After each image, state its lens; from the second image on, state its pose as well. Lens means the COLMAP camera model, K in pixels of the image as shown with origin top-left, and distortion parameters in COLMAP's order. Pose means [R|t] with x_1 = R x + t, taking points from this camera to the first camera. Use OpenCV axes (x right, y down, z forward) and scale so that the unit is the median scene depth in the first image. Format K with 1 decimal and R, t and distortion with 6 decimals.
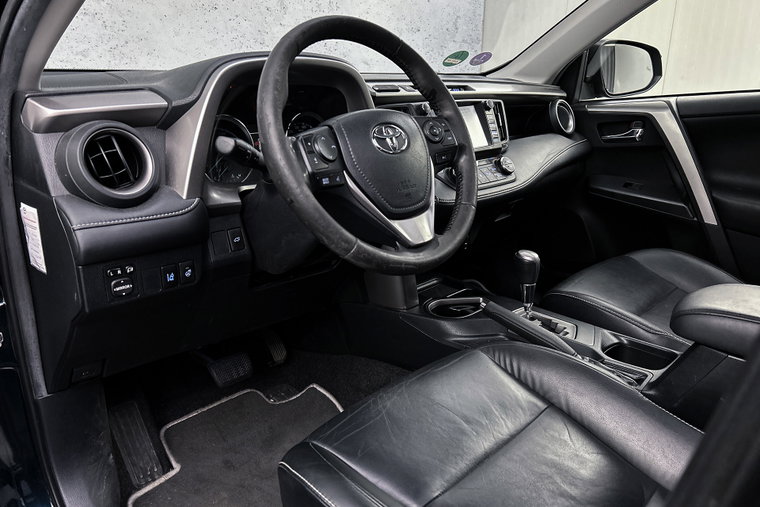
lens RADIAL K [[568.9, 0, 380.0], [0, 568.9, 253.5], [0, 0, 1]] dist [0.096331, -0.099350]
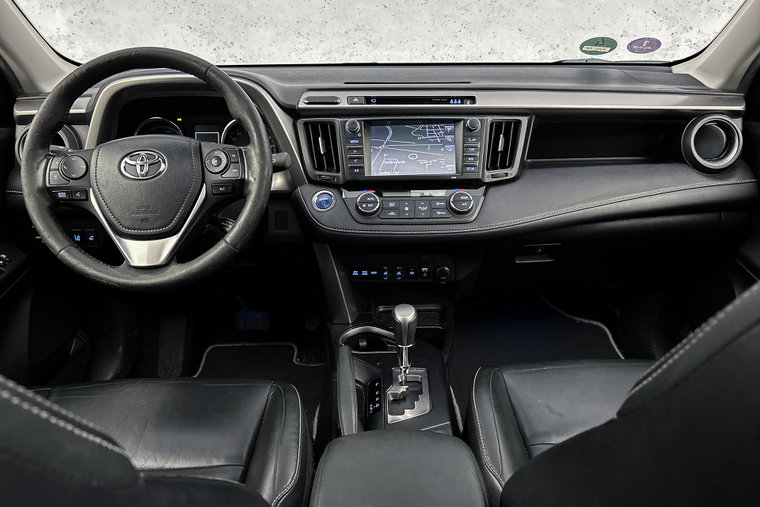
lens RADIAL K [[568.9, 0, 380.0], [0, 568.9, 253.5], [0, 0, 1]] dist [0.096331, -0.099350]
pose [[0.710536, 0.269192, -0.650134, 0.655403], [-0.201564, 0.963077, 0.178477, -0.195860], [0.674174, 0.004229, 0.738560, 0.298076]]
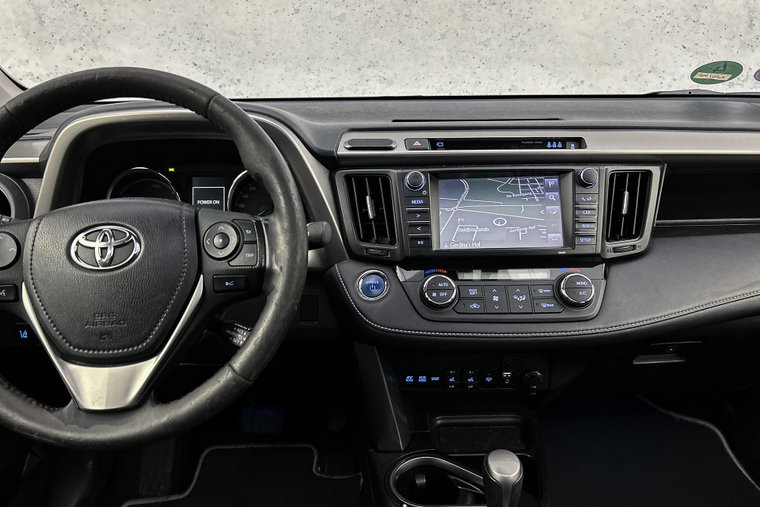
lens RADIAL K [[568.9, 0, 380.0], [0, 568.9, 253.5], [0, 0, 1]] dist [0.096331, -0.099350]
pose [[0.708849, 0.228452, -0.667340, 0.429027], [-0.200821, 0.972307, 0.119540, -0.206880], [0.676168, 0.049280, 0.735097, 0.428778]]
